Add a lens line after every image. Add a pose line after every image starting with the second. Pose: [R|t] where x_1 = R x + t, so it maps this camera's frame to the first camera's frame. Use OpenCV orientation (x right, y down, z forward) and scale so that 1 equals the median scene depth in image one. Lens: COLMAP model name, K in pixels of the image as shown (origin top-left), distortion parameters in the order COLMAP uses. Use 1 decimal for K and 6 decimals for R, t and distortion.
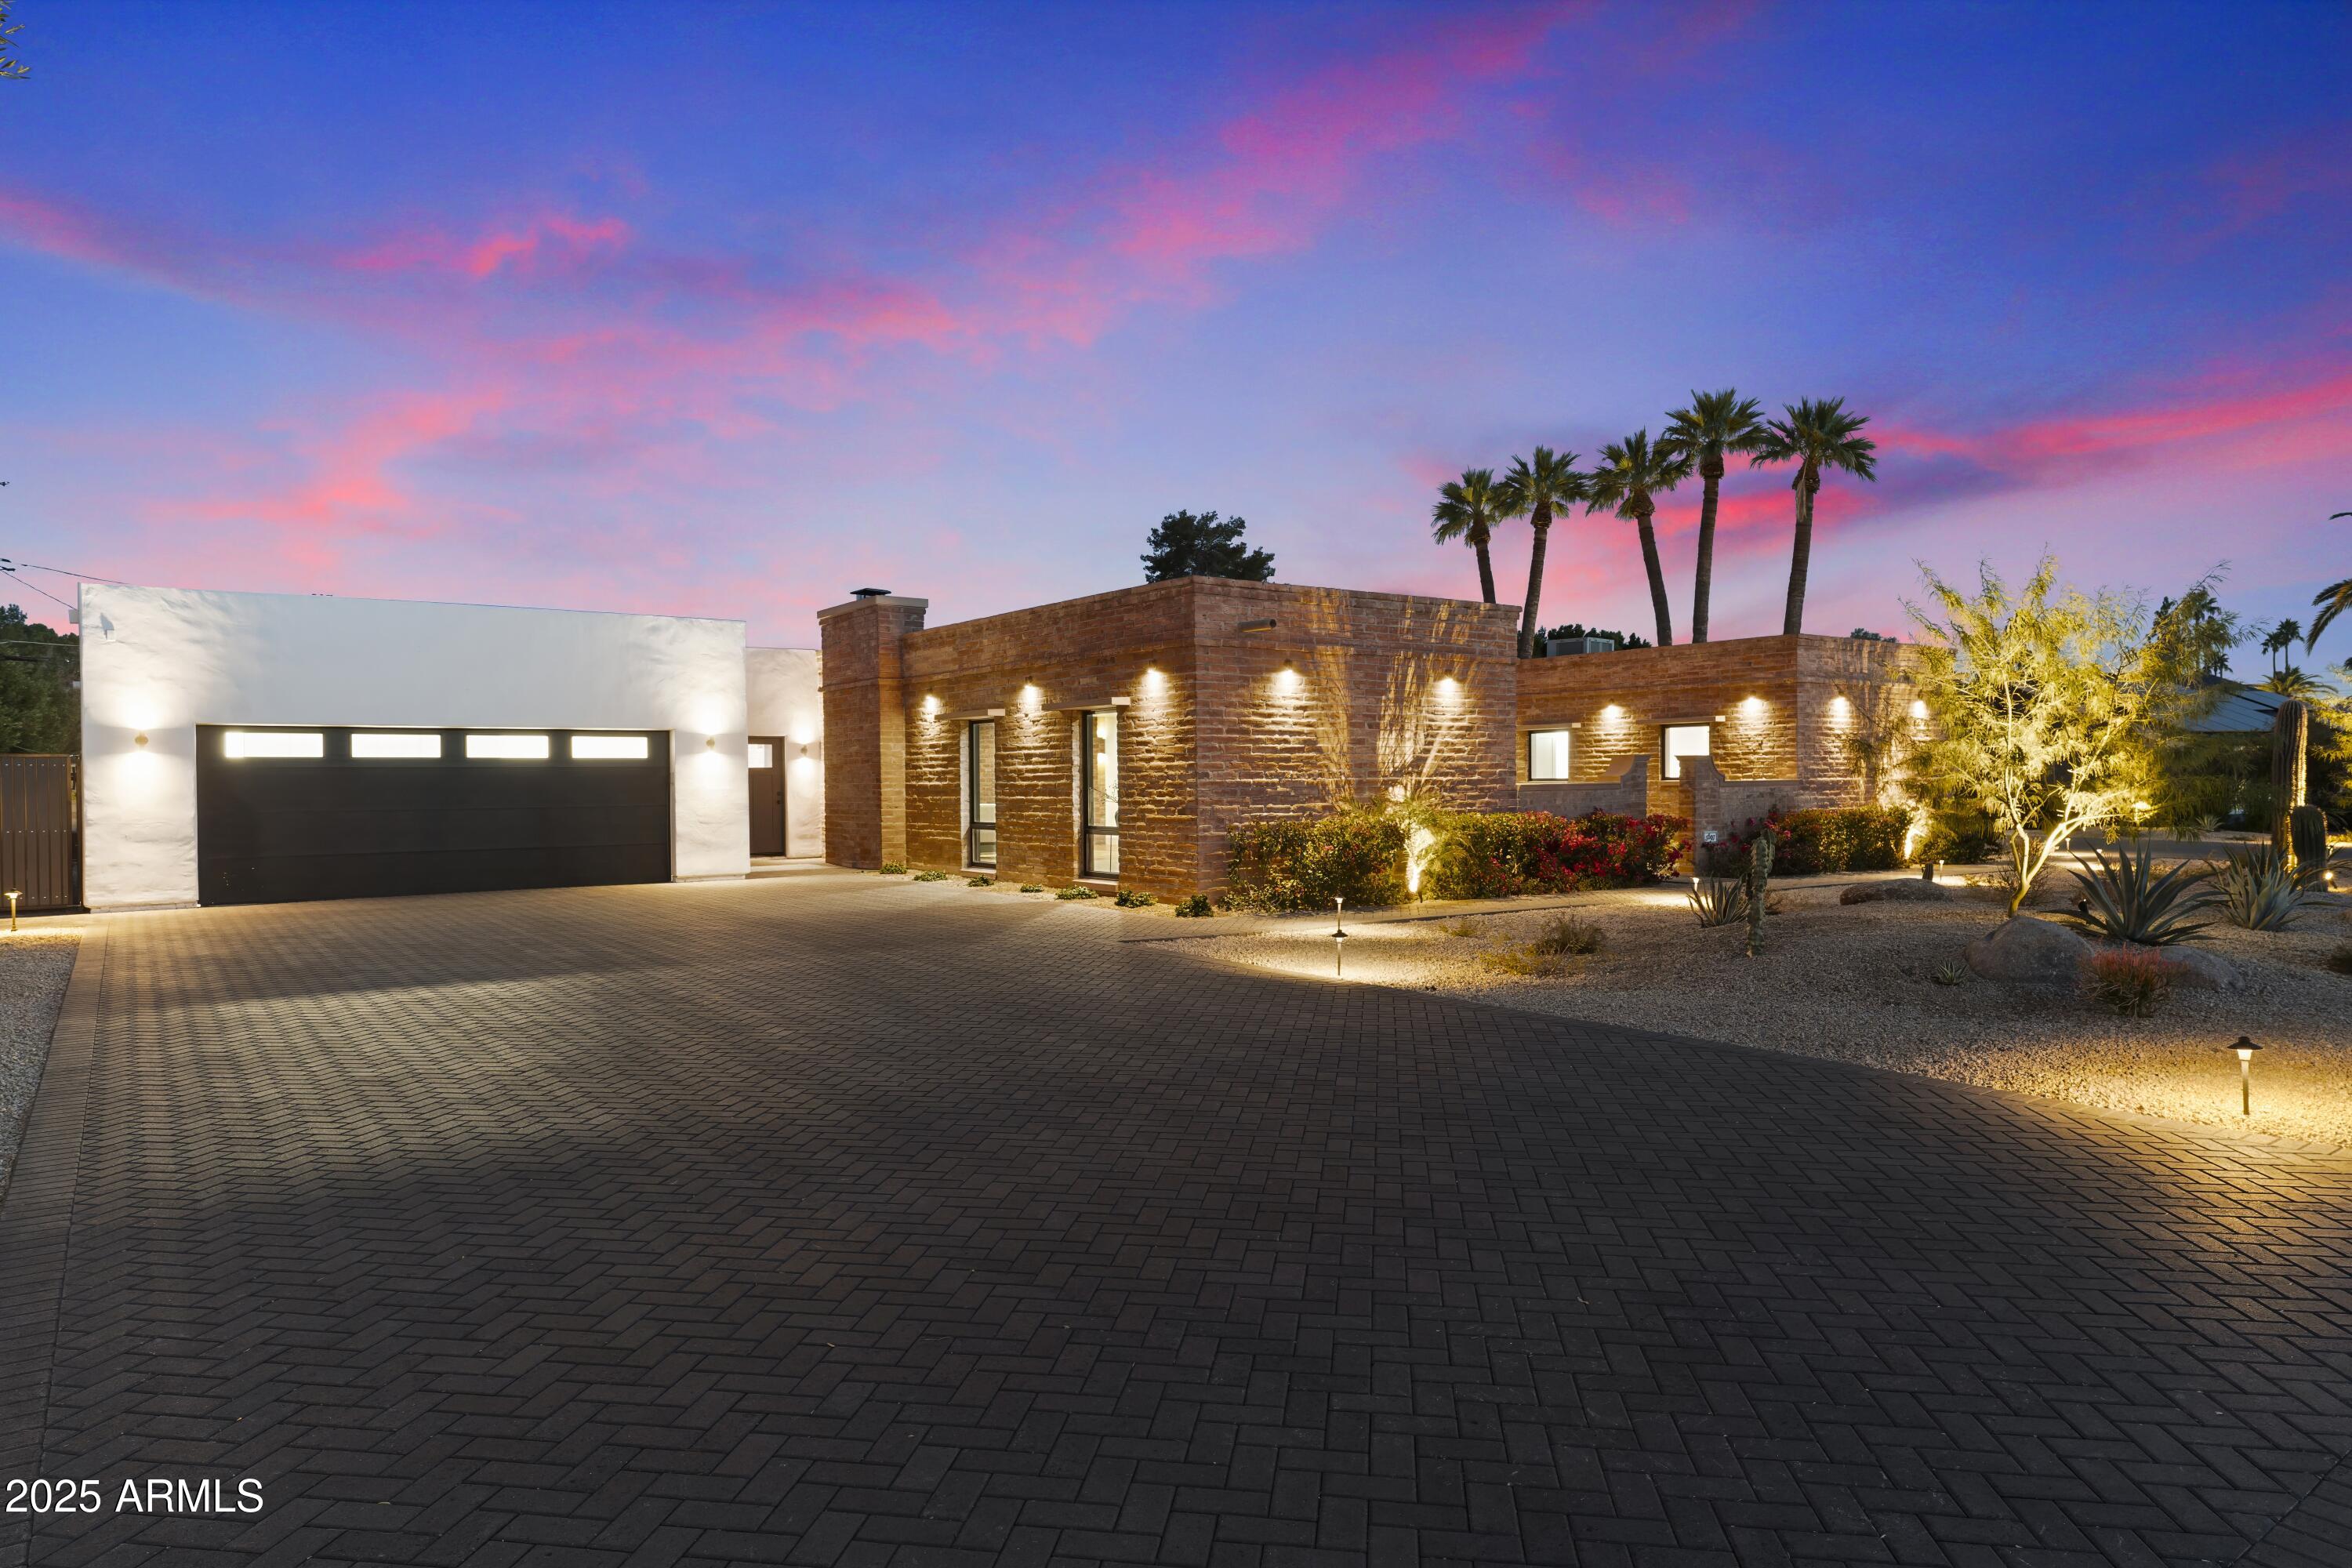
lens RADIAL K [[1383.2, 0, 1175.0], [0, 1383.2, 768.4], [0, 0, 1]] dist [0.001087, 0.000420]
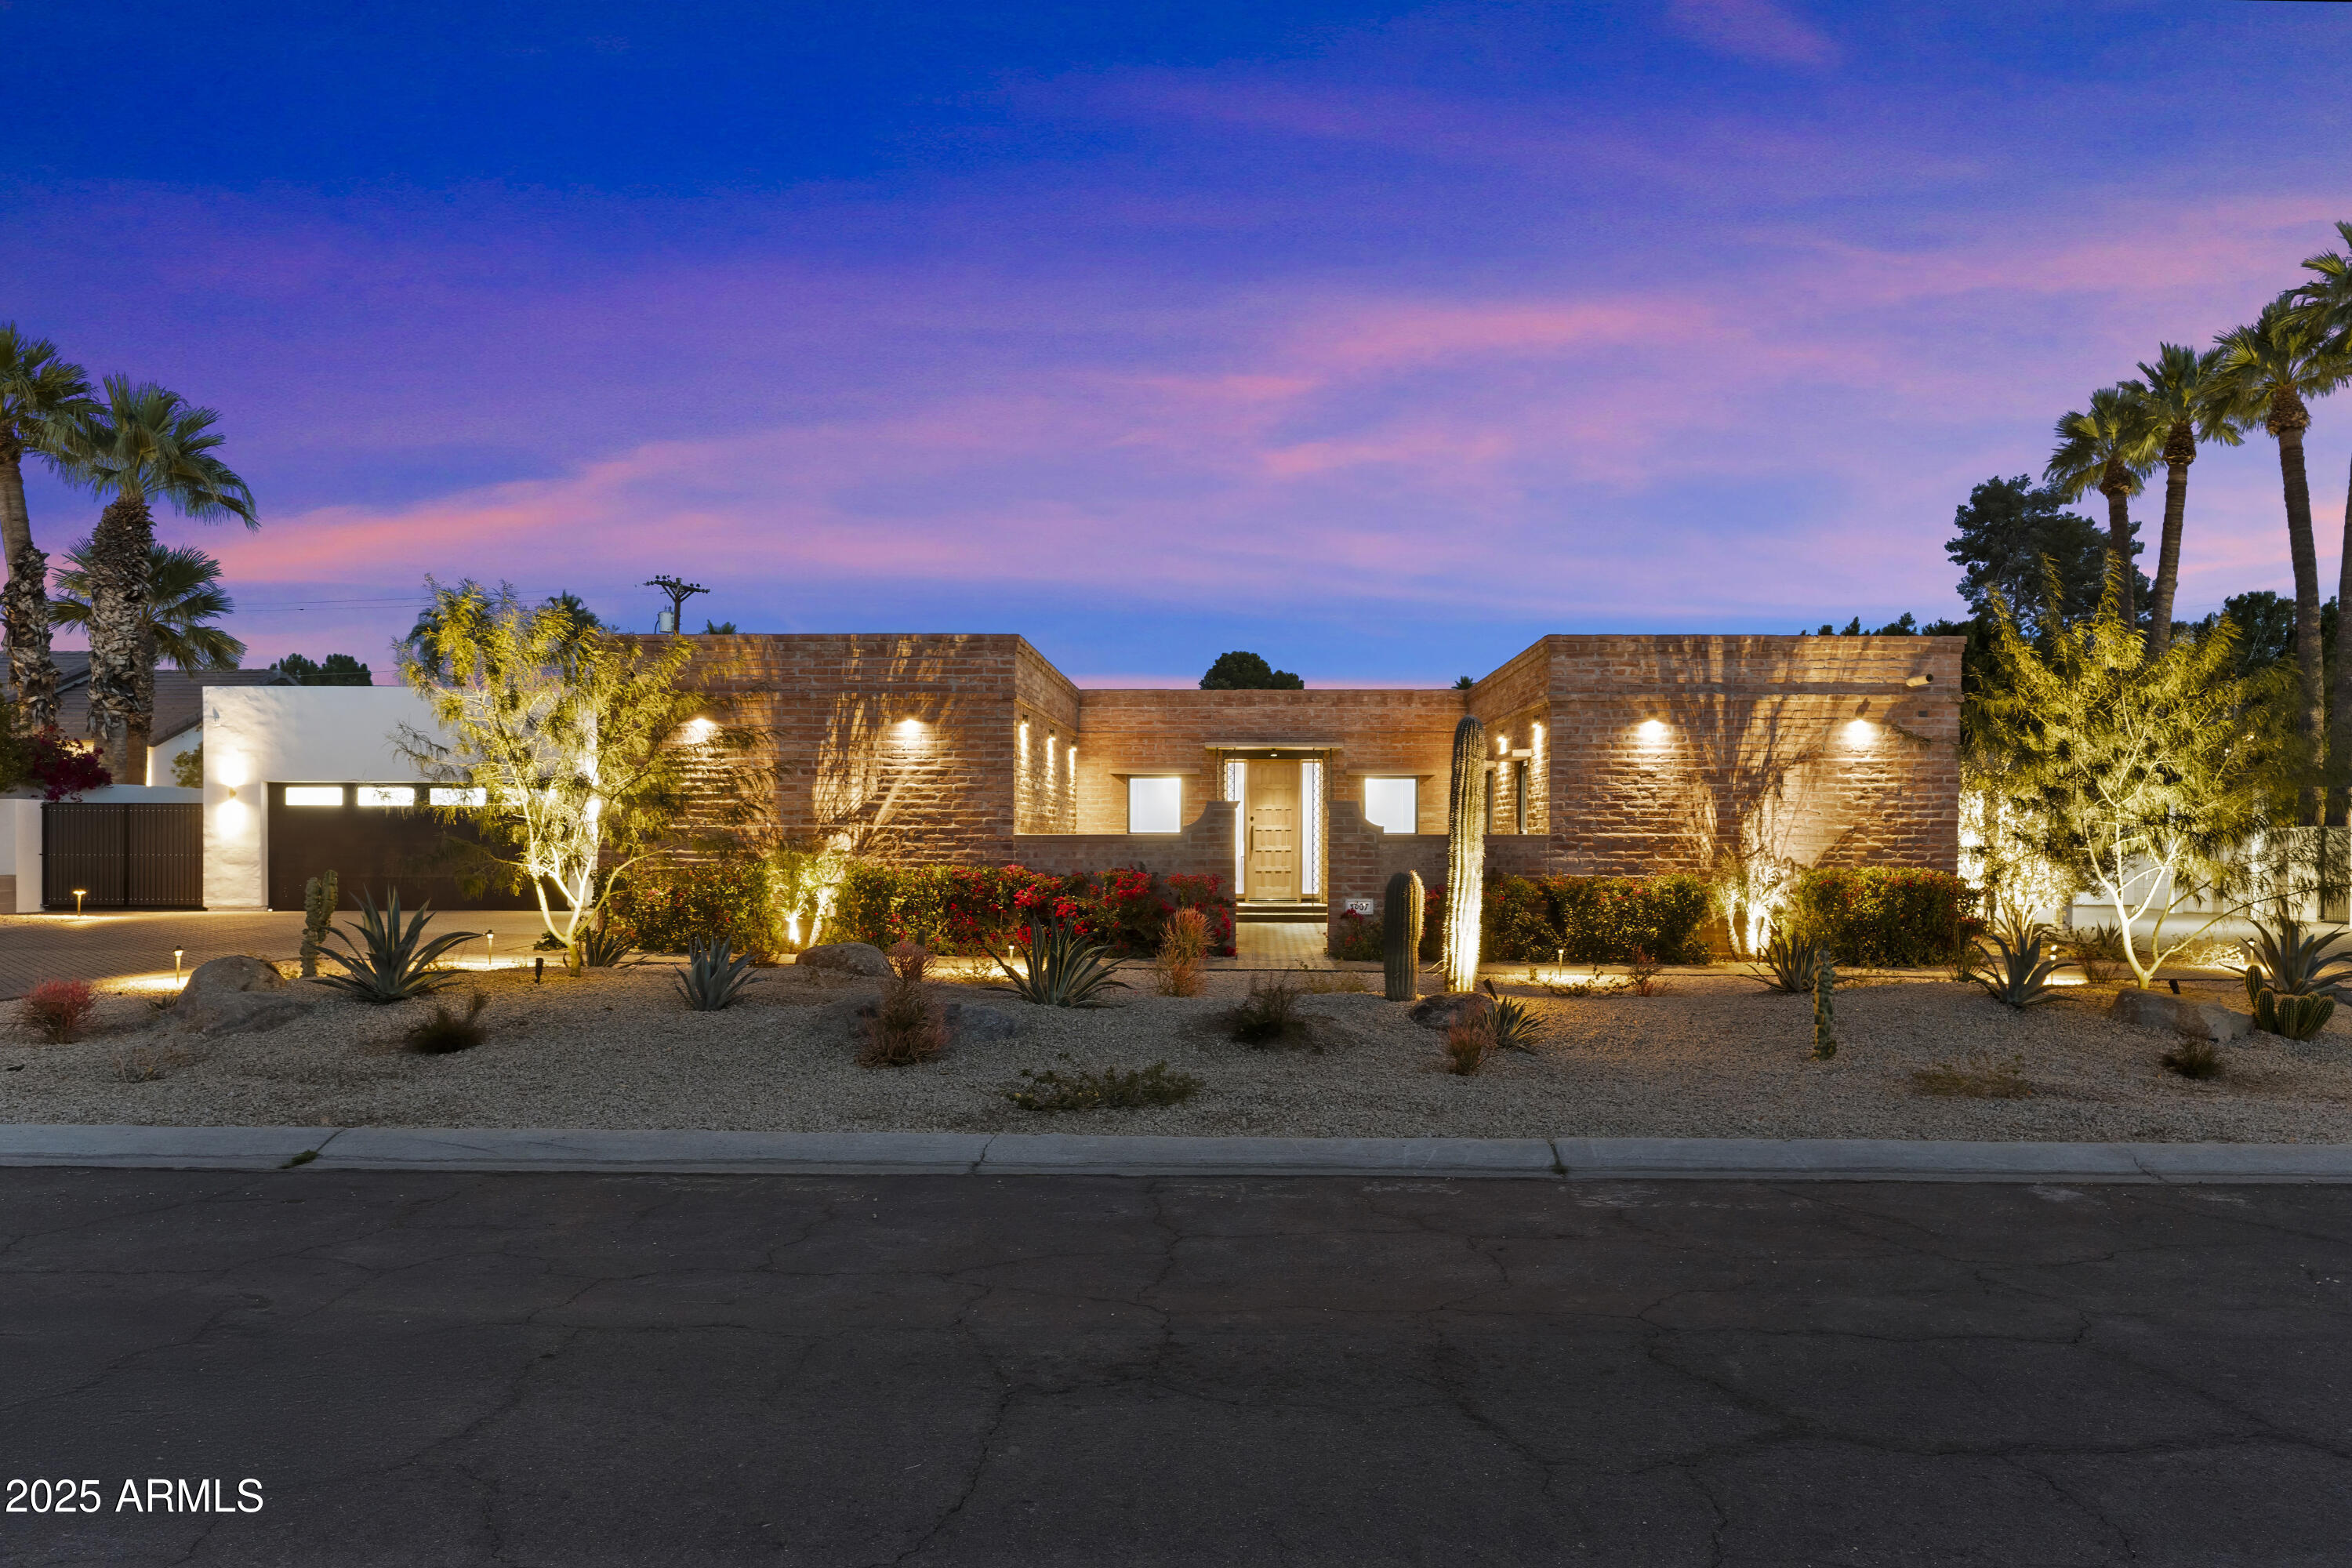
lens RADIAL K [[1613.7, 0, 1175.0], [0, 1613.7, 799.4], [0, 0, 1]] dist [0.004641, -0.000720]
pose [[0.789890, -0.003016, -0.613241, 1.024423], [-0.006148, 0.999899, -0.012837, 0.001523], [0.613217, 0.013910, 0.789792, 0.261545]]
